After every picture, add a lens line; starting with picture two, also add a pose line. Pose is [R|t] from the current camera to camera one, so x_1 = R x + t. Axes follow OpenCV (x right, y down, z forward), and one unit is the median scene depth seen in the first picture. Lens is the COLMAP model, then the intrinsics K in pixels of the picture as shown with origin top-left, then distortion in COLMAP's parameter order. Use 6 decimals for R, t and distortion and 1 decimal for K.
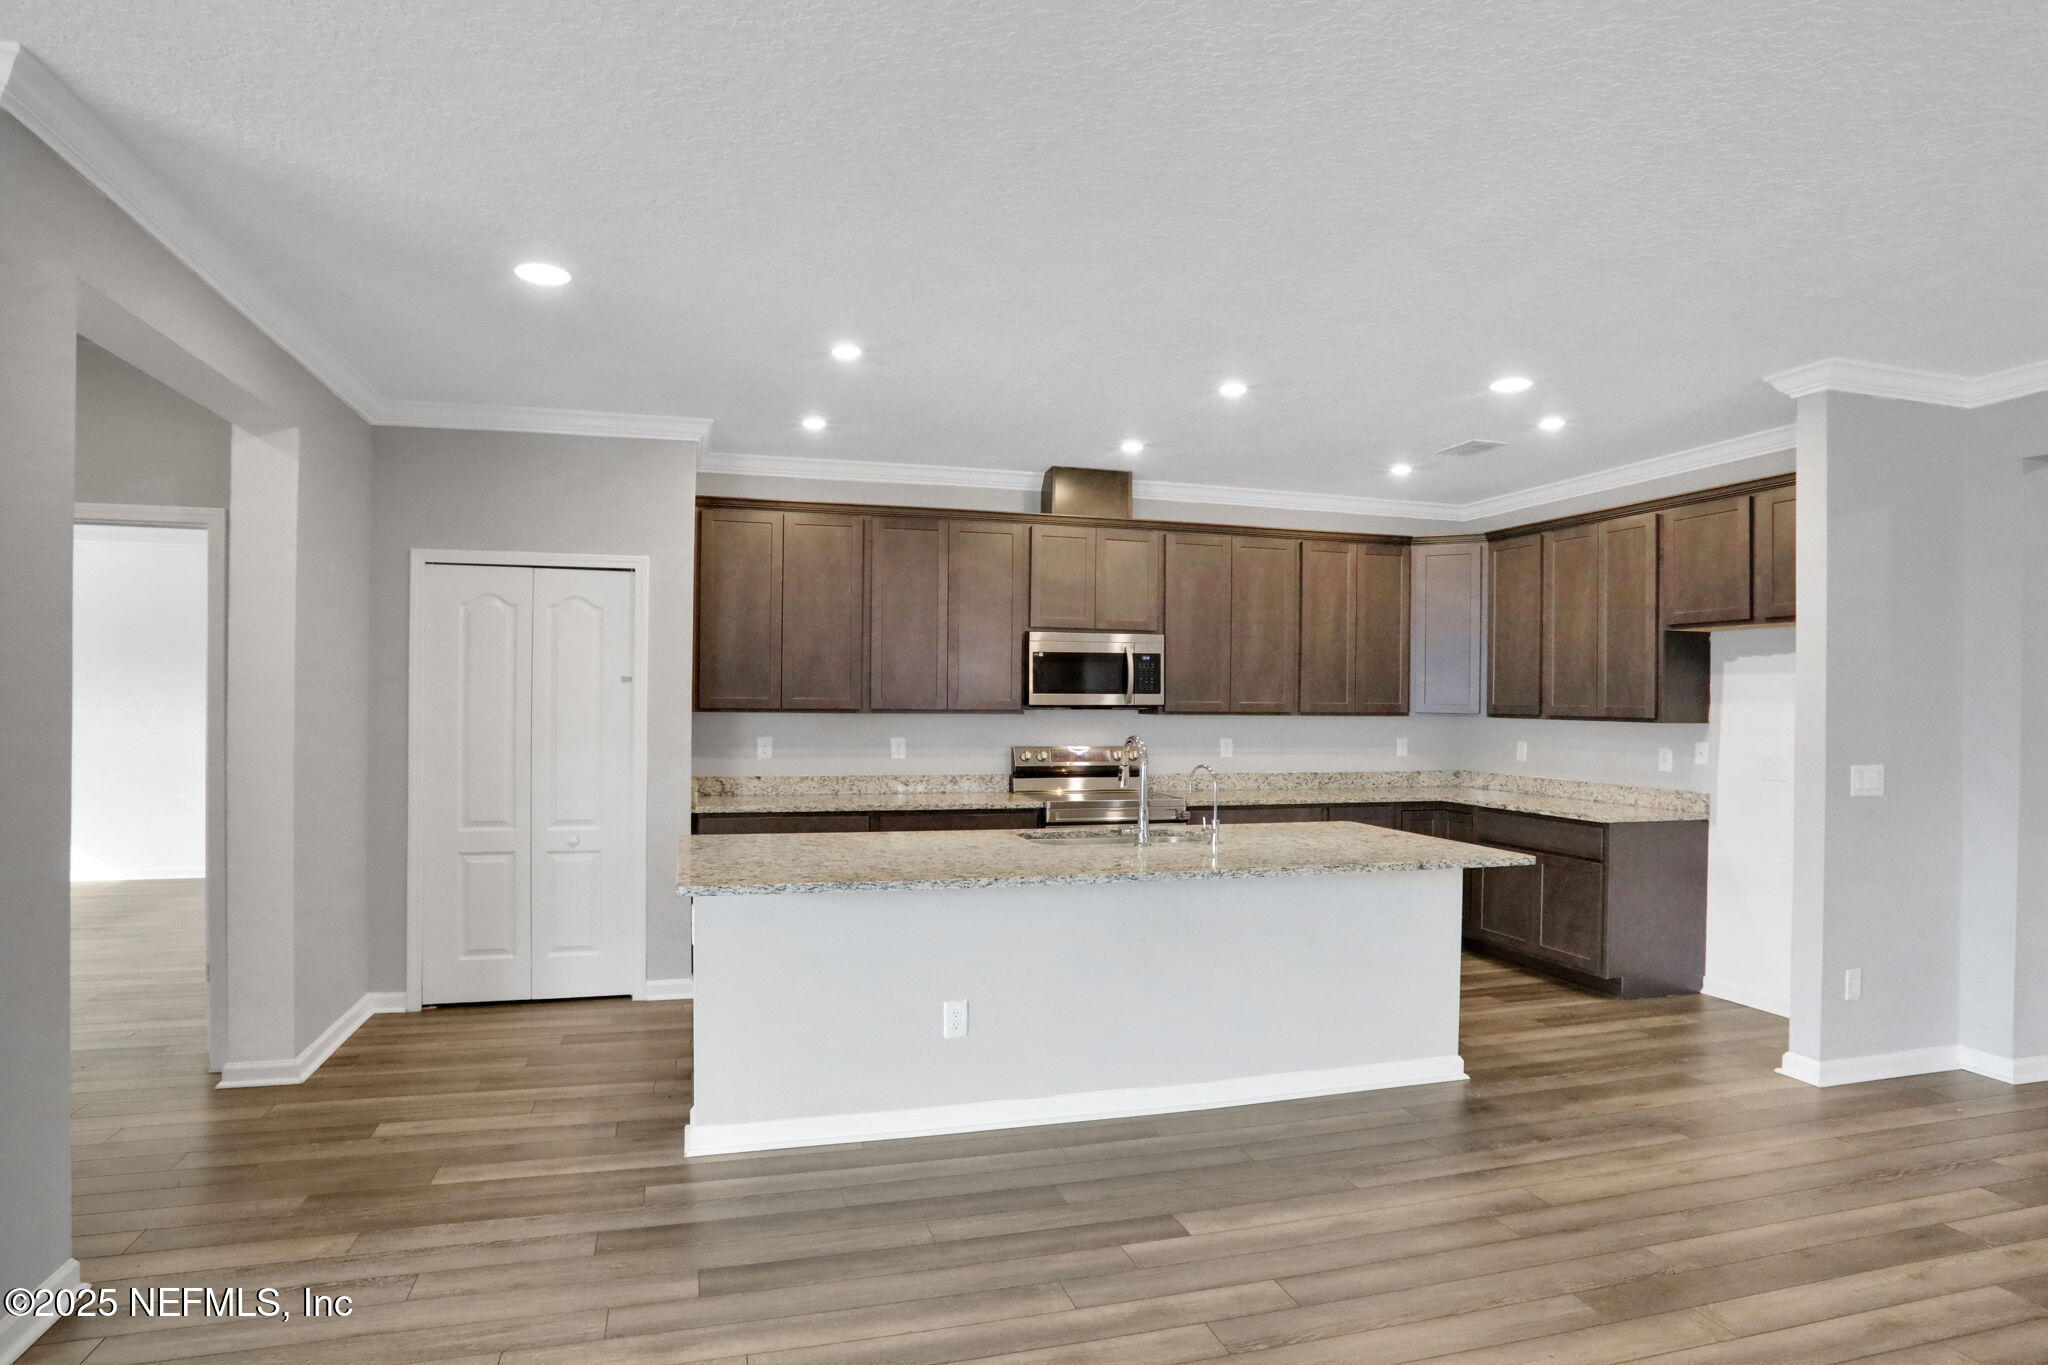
lens RADIAL K [[1079.5, 0, 1024.0], [0, 1079.5, 682.5], [0, 0, 1]] dist [-0.075766, 0.033286]
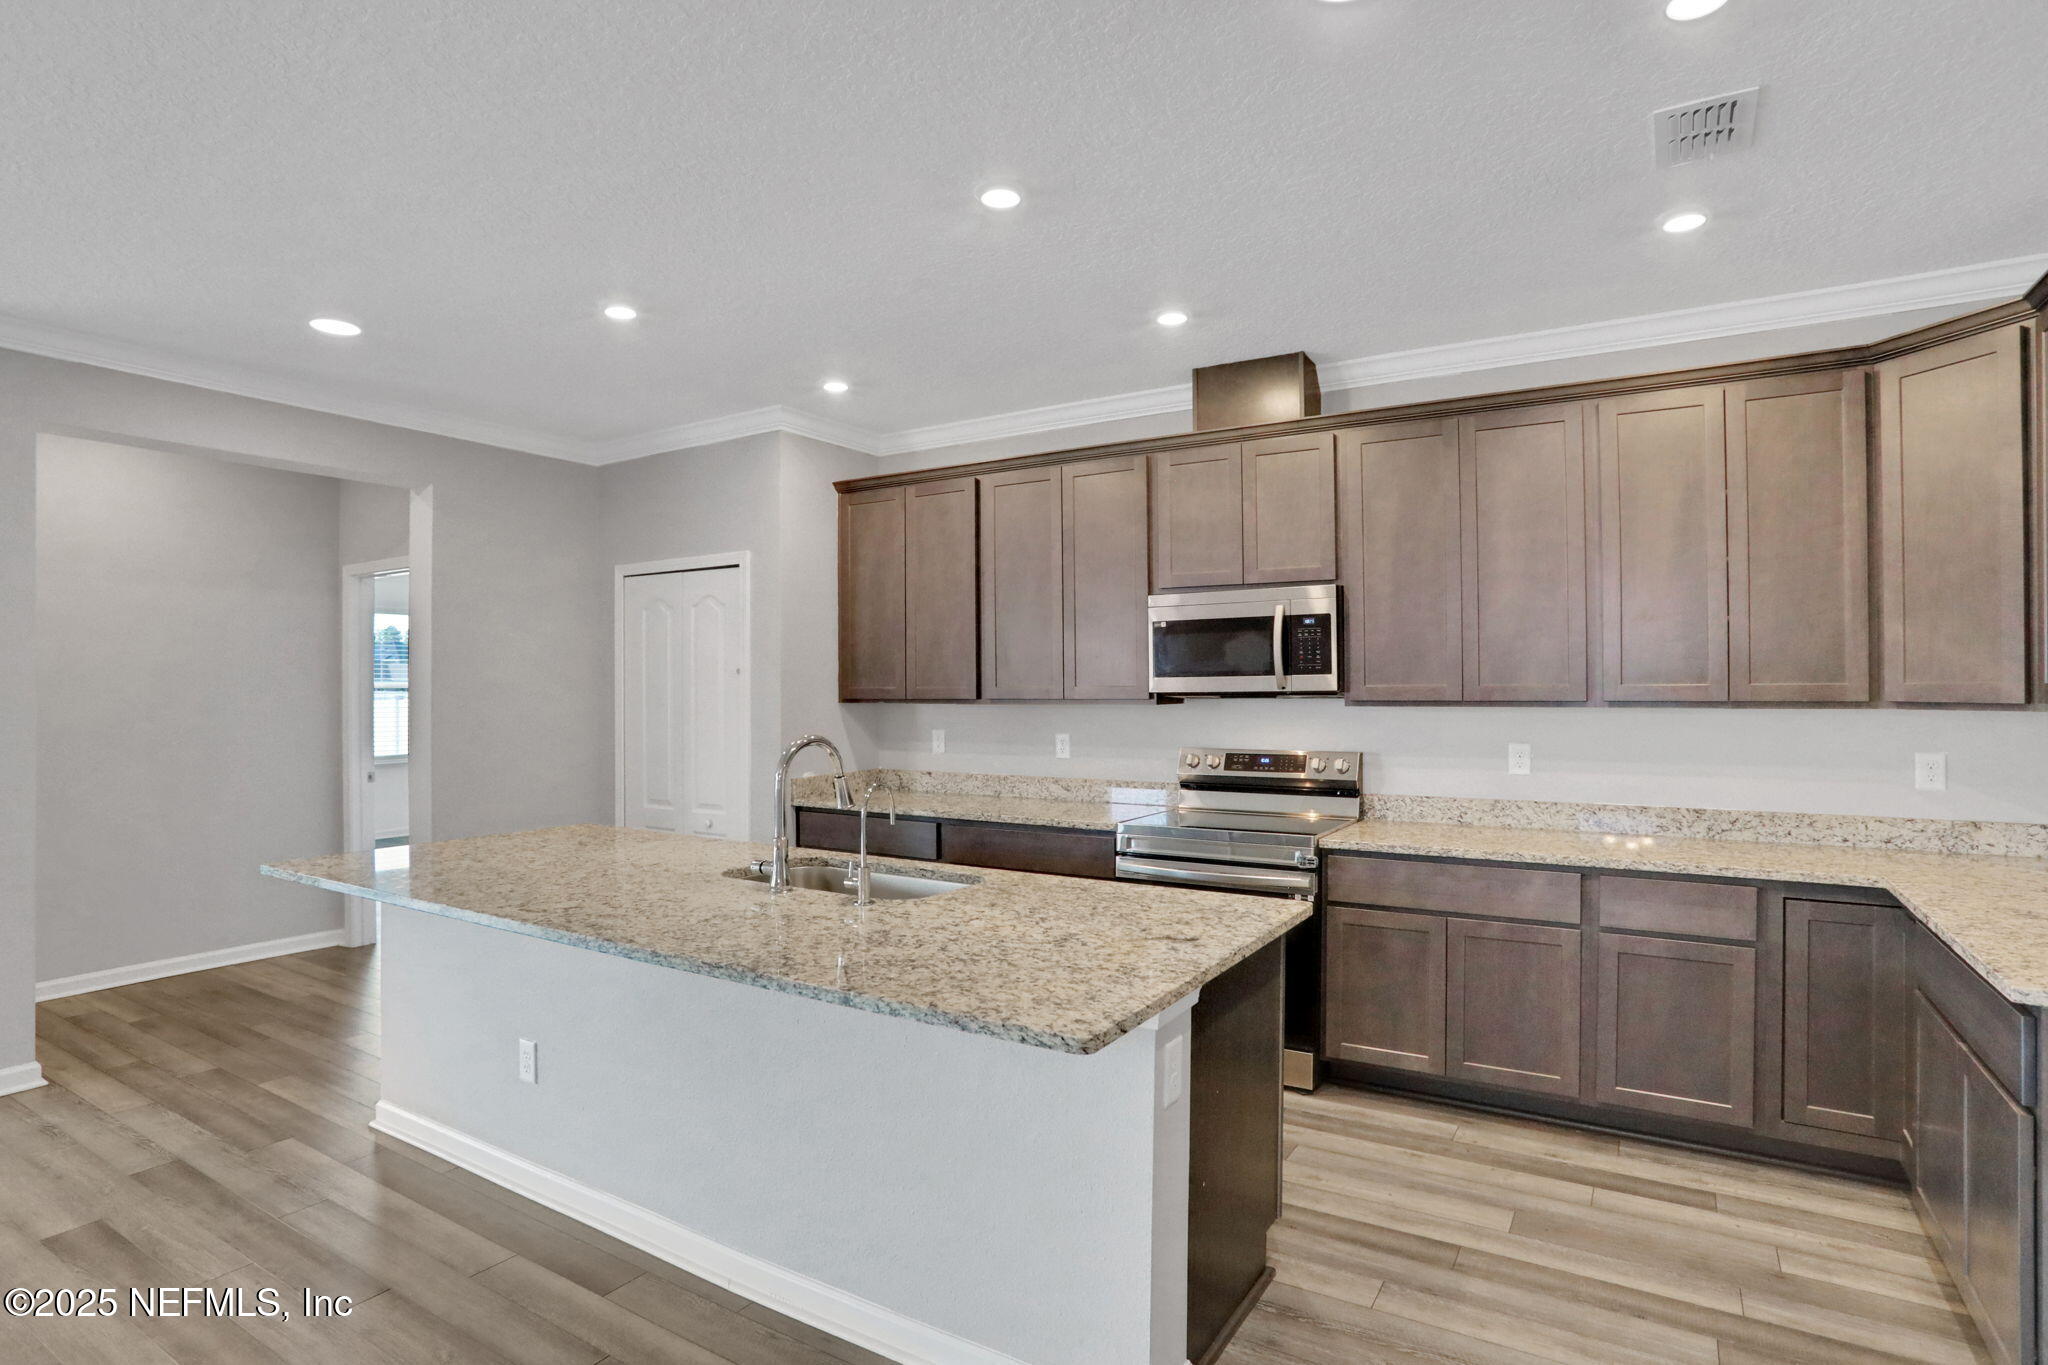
lens RADIAL K [[1079.5, 0, 1024.0], [0, 1079.5, 682.5], [0, 0, 1]] dist [-0.075766, 0.033286]
pose [[0.677467, -0.014889, -0.735403, 0.488015], [0.024278, 0.999703, 0.002125, 0.009857], [0.735152, -0.019294, 0.677627, 0.421630]]
